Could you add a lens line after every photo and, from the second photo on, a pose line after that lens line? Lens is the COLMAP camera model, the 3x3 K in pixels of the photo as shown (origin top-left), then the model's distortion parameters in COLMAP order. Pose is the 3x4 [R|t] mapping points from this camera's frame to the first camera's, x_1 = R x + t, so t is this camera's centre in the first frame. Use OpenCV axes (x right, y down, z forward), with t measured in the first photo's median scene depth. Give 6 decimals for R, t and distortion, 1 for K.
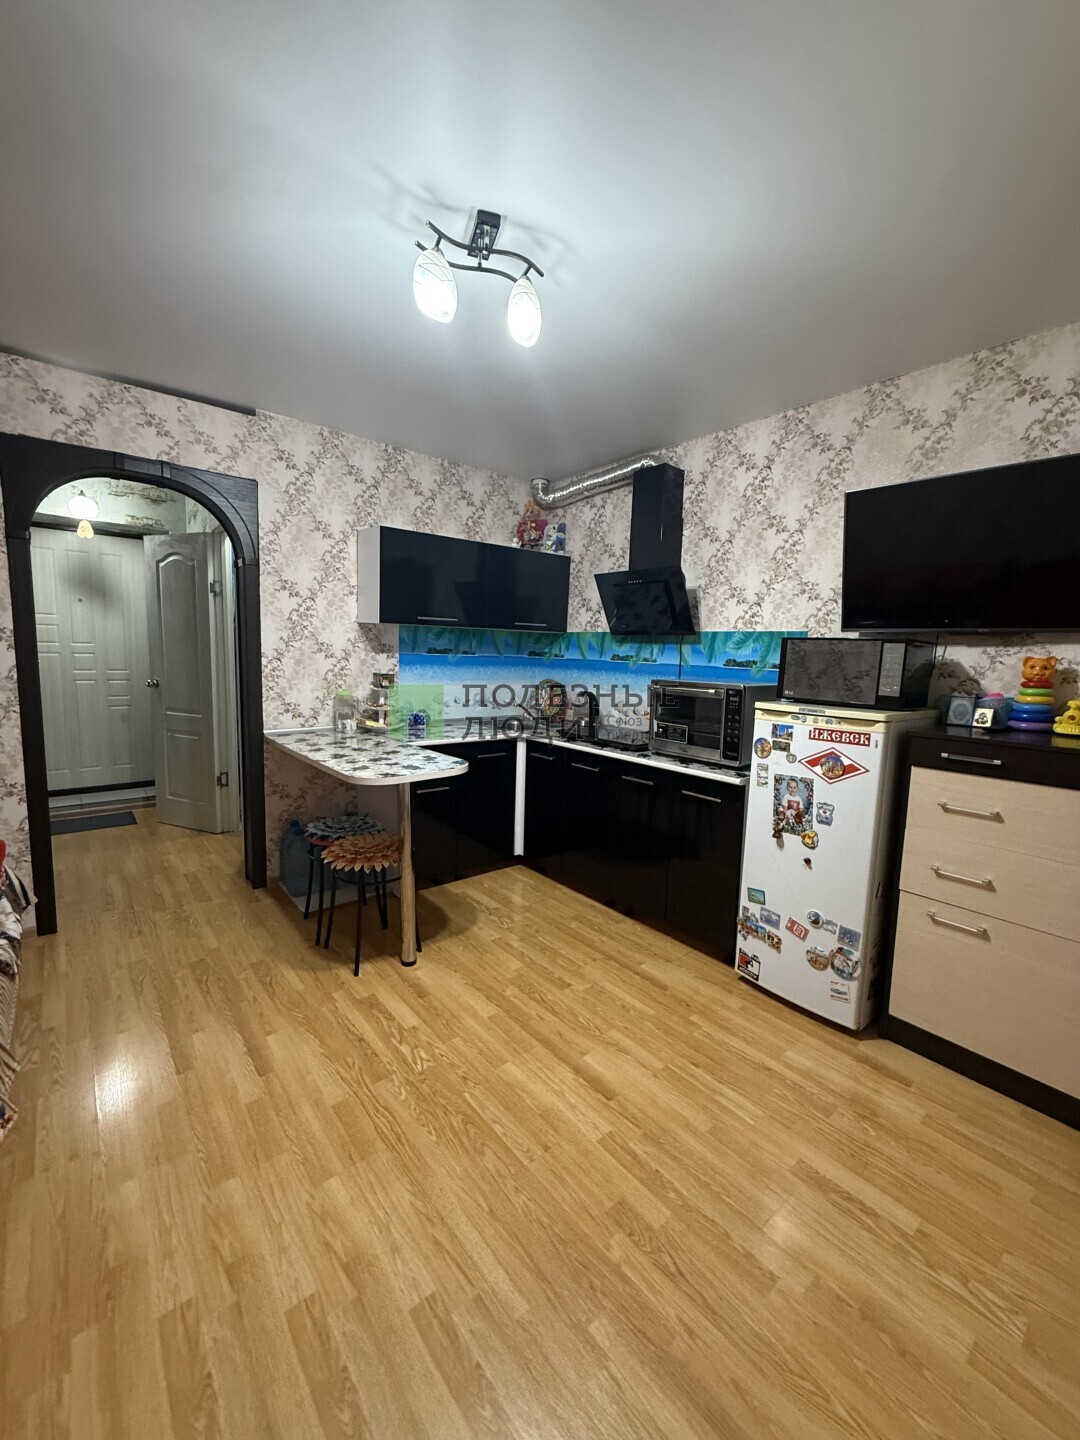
lens RADIAL K [[574.4, 0, 541.9], [0, 574.4, 718.7], [0, 0, 1]] dist [-0.002203, 0.000191]
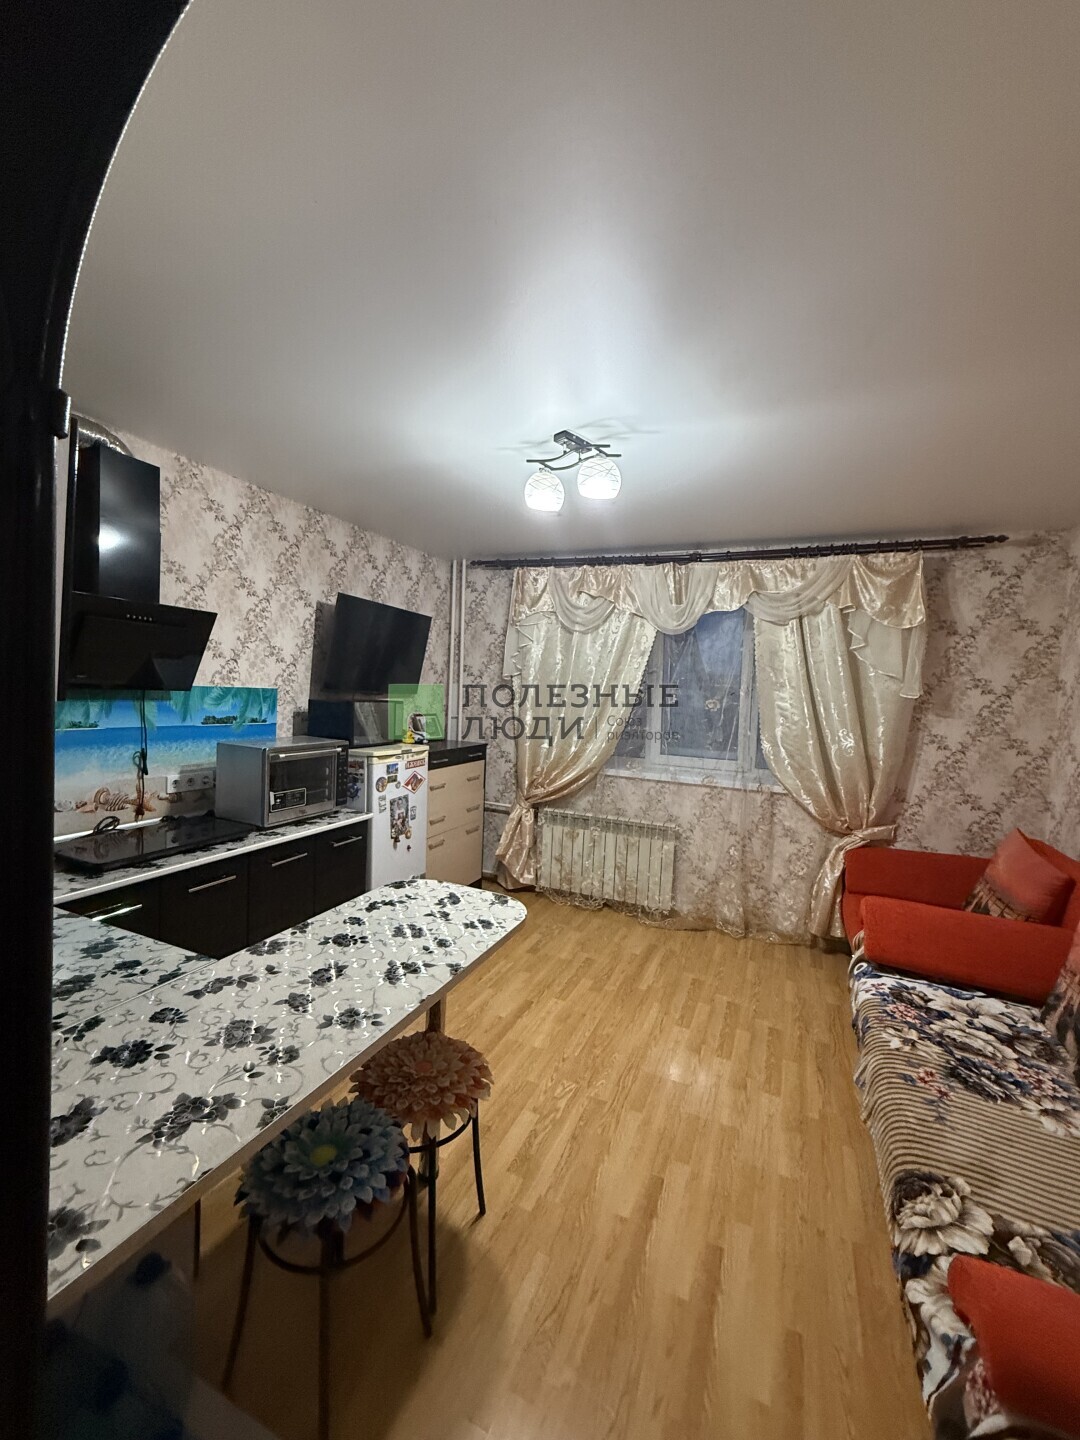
lens RADIAL K [[574.4, 0, 539.9], [0, 574.4, 718.7], [0, 0, 1]] dist [-0.002203, 0.000191]
pose [[-0.441245, -0.093720, 0.892479, -0.820130], [0.046221, 0.990838, 0.126901, -0.216441], [-0.896195, 0.097245, -0.432871, 1.041950]]
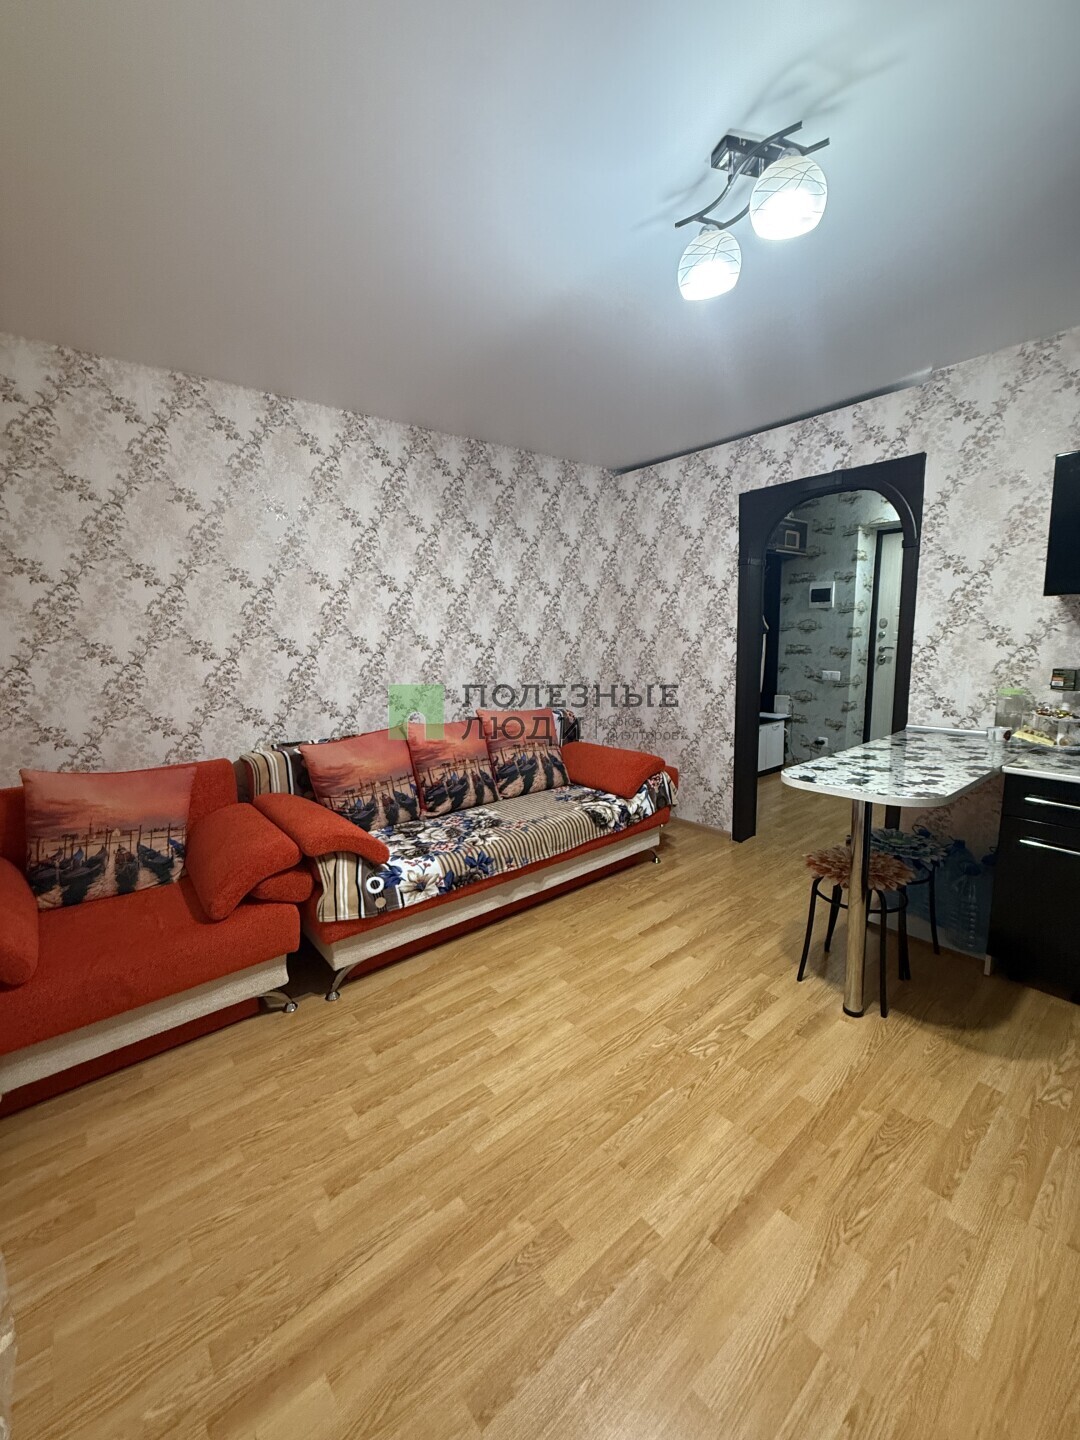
lens RADIAL K [[574.4, 0, 539.8], [0, 574.4, 718.9], [0, 0, 1]] dist [-0.002203, 0.000191]
pose [[-0.005730, 0.124448, -0.992210, 0.508296], [-0.091748, 0.987975, 0.124447, -0.057083], [0.995766, 0.091746, 0.005757, 0.459158]]
